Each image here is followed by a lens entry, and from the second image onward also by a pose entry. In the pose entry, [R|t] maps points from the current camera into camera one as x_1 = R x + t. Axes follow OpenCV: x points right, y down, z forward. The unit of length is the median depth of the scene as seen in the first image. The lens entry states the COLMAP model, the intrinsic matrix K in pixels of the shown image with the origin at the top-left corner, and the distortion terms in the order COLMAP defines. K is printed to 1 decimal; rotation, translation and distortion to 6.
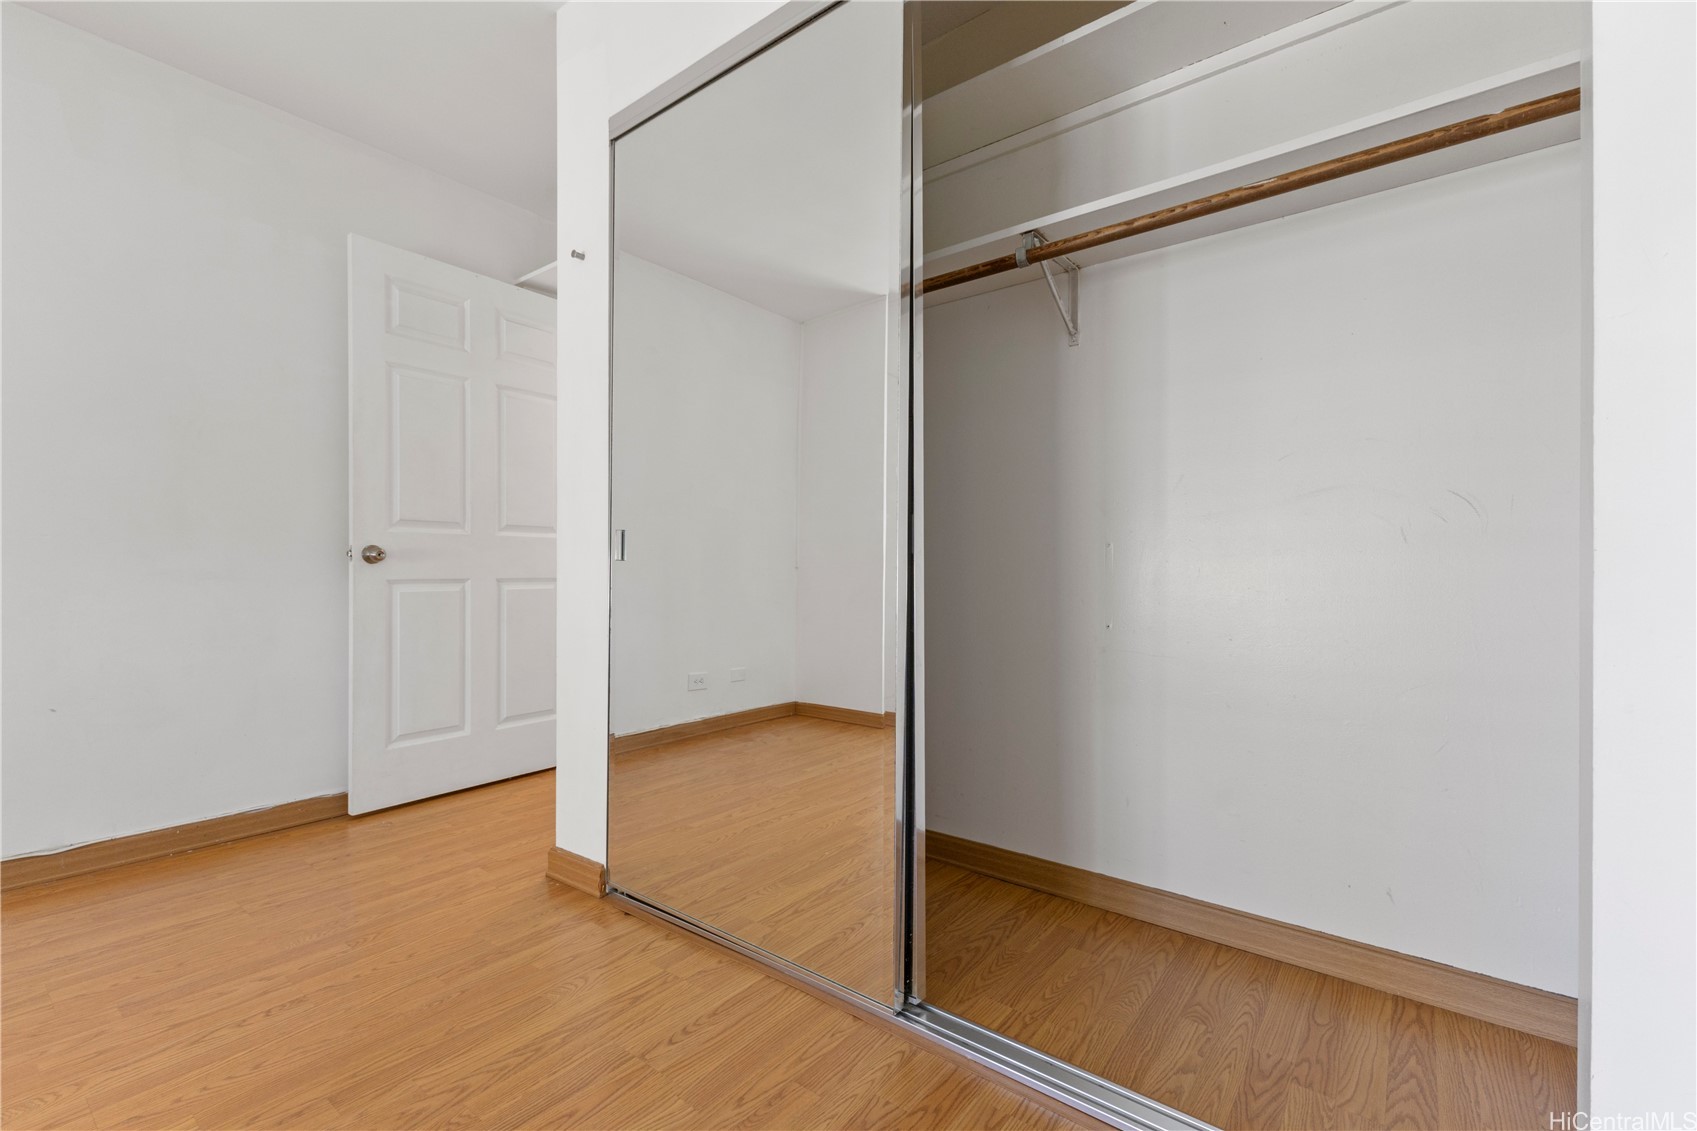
lens RADIAL K [[733.6, 0, 838.6], [0, 733.6, 573.1], [0, 0, 1]] dist [0.010378, -0.002701]
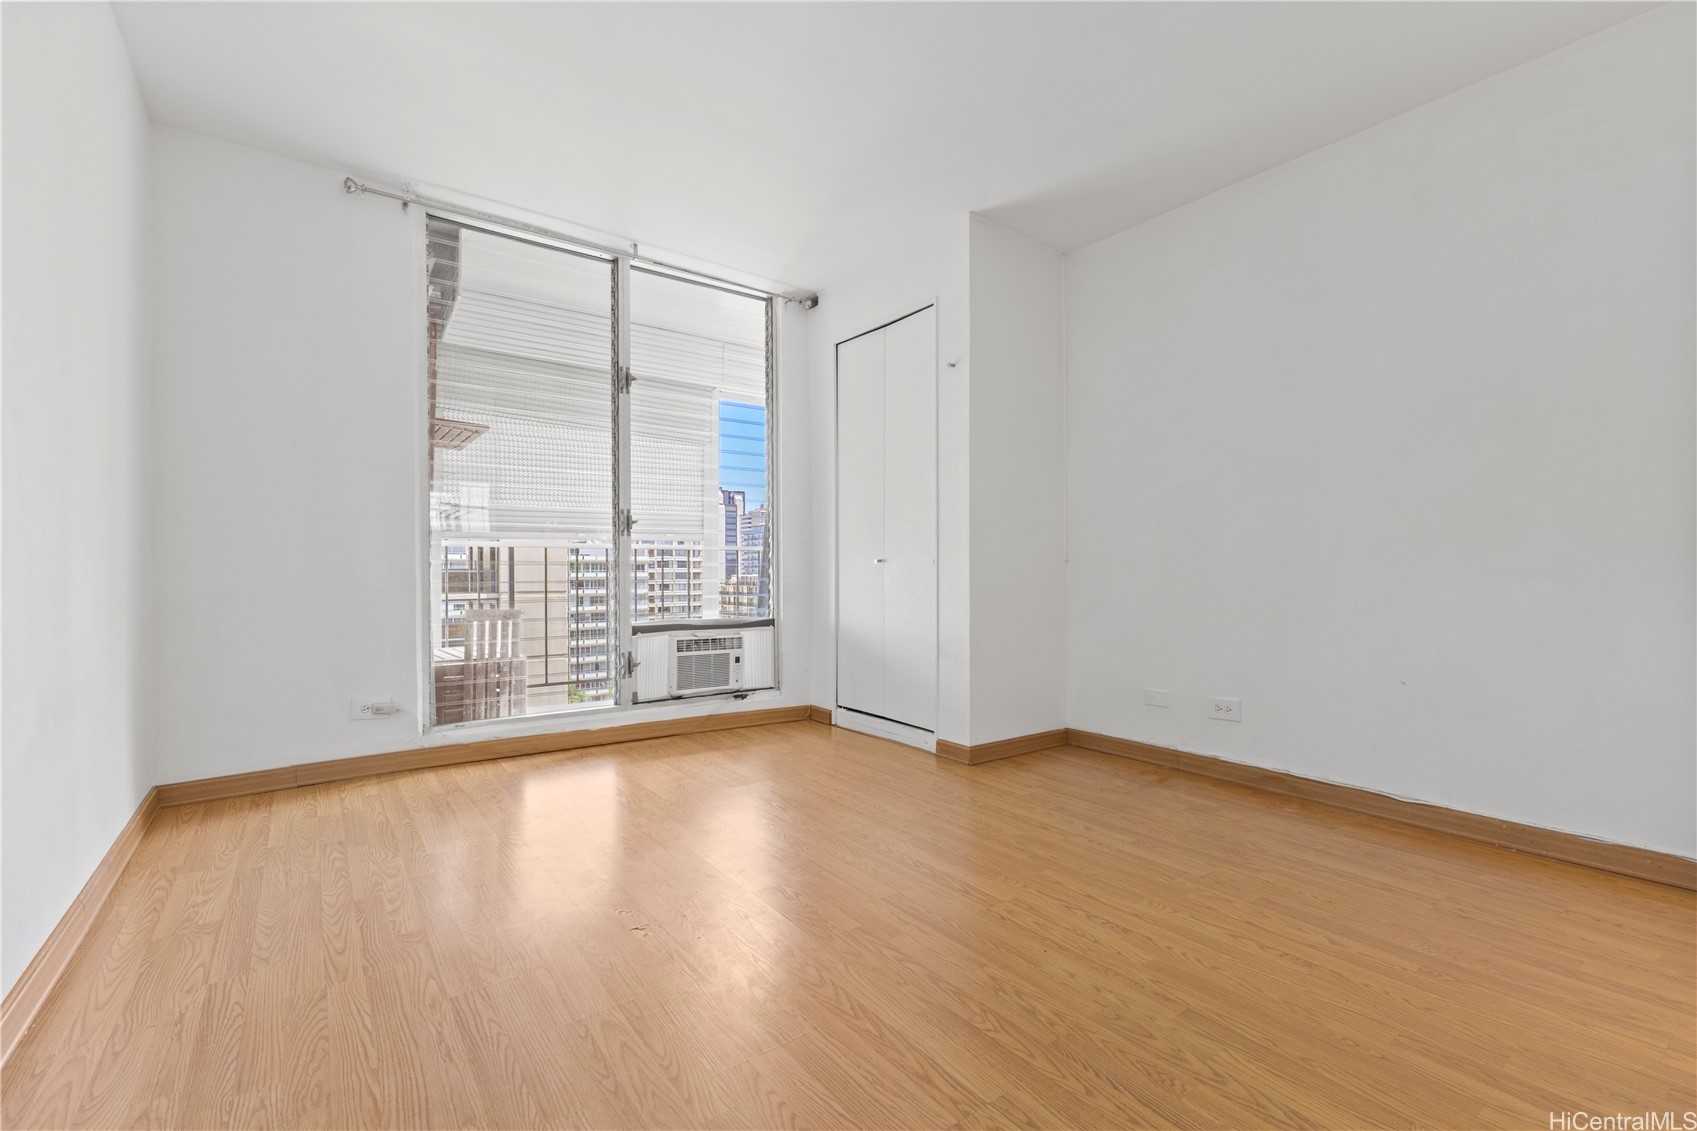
lens RADIAL K [[733.6, 0, 857.3], [0, 733.6, 568.2], [0, 0, 1]] dist [0.010378, -0.002701]
pose [[-0.250567, -0.003283, -0.968094, 0.281842], [-0.003171, 0.999992, -0.002571, 0.004243], [0.968094, 0.002425, -0.250575, 0.373839]]
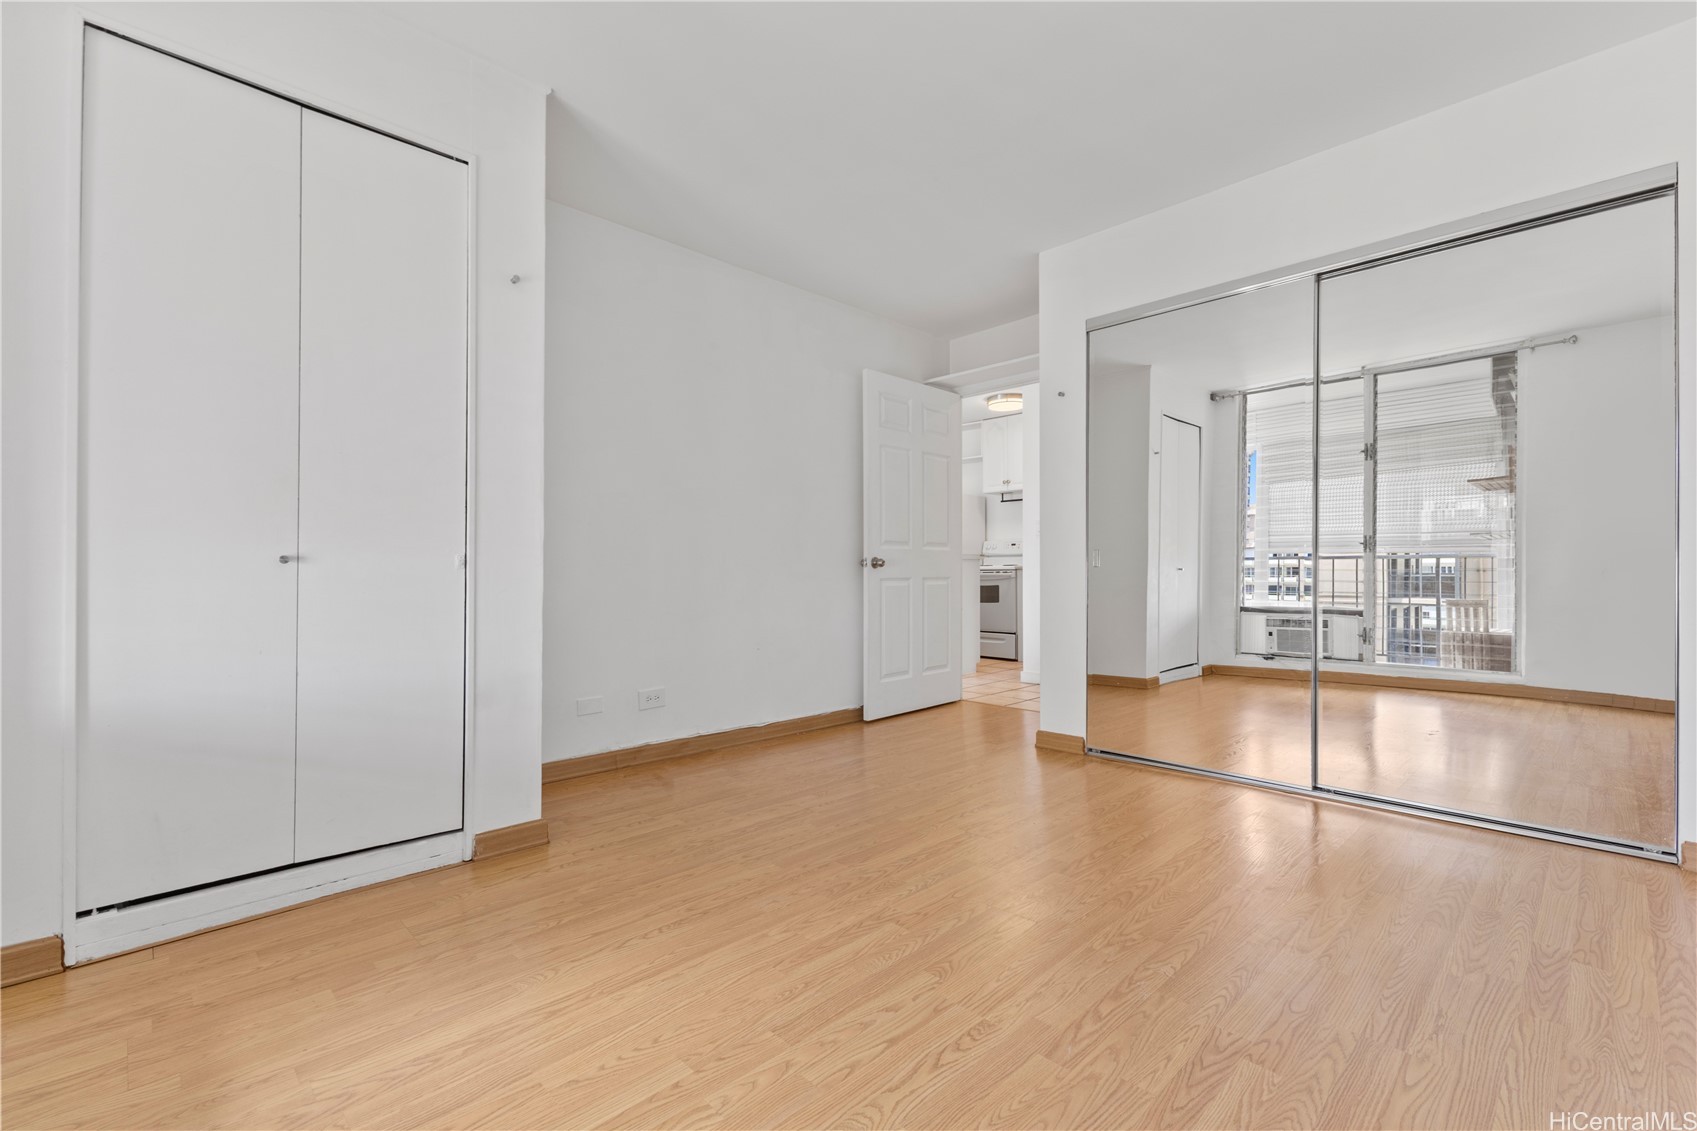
lens RADIAL K [[733.6, 0, 840.6], [0, 733.6, 572.2], [0, 0, 1]] dist [0.010378, -0.002701]
pose [[0.991923, -0.002860, -0.126812, -1.229230], [0.002454, 0.999991, -0.003361, 0.003362], [0.126821, 0.003023, 0.991921, -1.538246]]
